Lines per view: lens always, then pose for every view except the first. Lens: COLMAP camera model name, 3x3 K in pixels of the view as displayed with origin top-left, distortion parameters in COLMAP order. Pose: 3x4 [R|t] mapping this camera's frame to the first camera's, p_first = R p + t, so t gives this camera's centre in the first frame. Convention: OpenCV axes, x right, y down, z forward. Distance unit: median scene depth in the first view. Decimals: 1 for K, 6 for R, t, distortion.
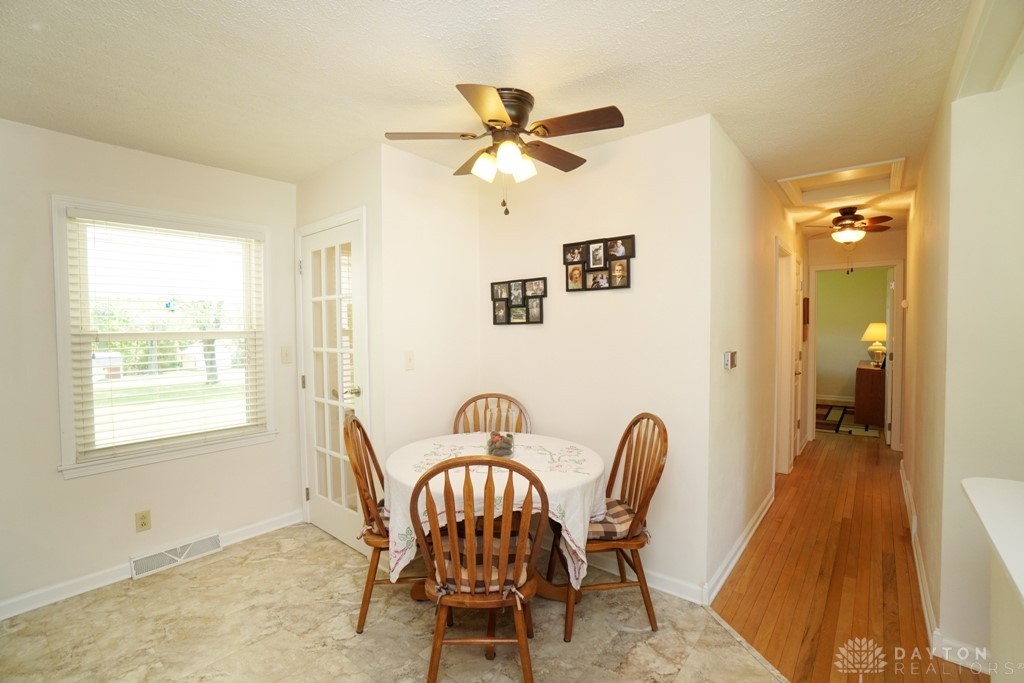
lens RADIAL K [[442.2, 0, 527.2], [0, 442.2, 347.5], [0, 0, 1]] dist [-0.039057, 0.000967]
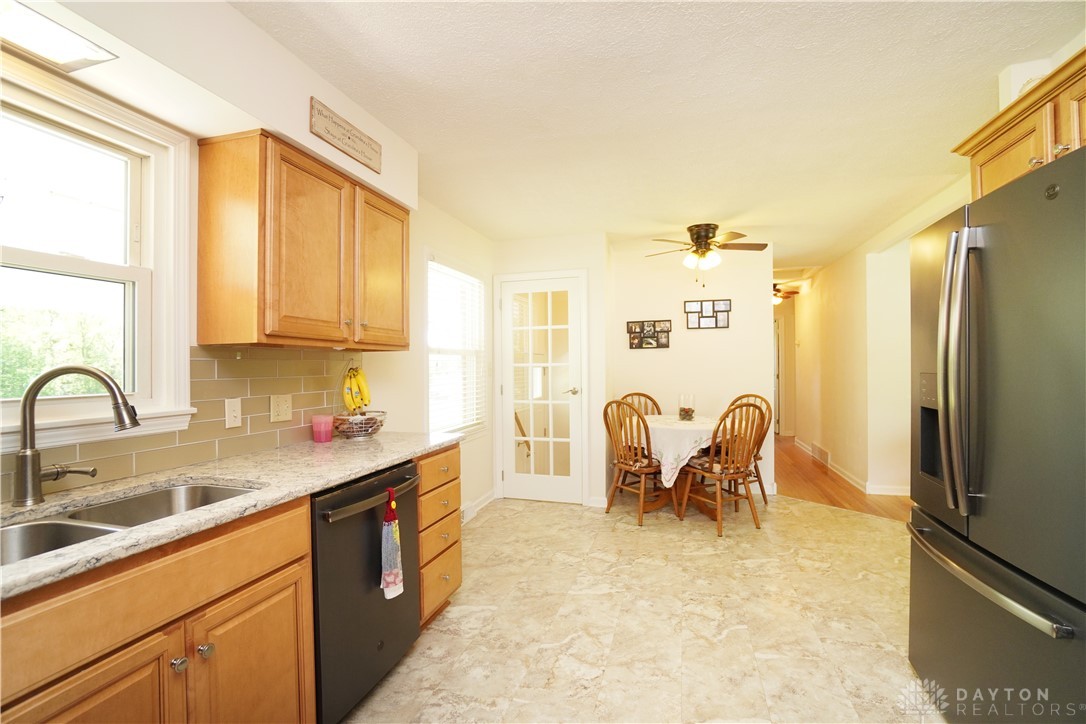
lens RADIAL K [[468.9, 0, 559.1], [0, 468.9, 368.3], [0, 0, 1]] dist [-0.039057, 0.000967]
pose [[0.915584, -0.000002, 0.402127, -1.002519], [0.018637, 0.998926, -0.042430, 0.084366], [-0.401695, 0.046342, 0.914600, -0.401136]]
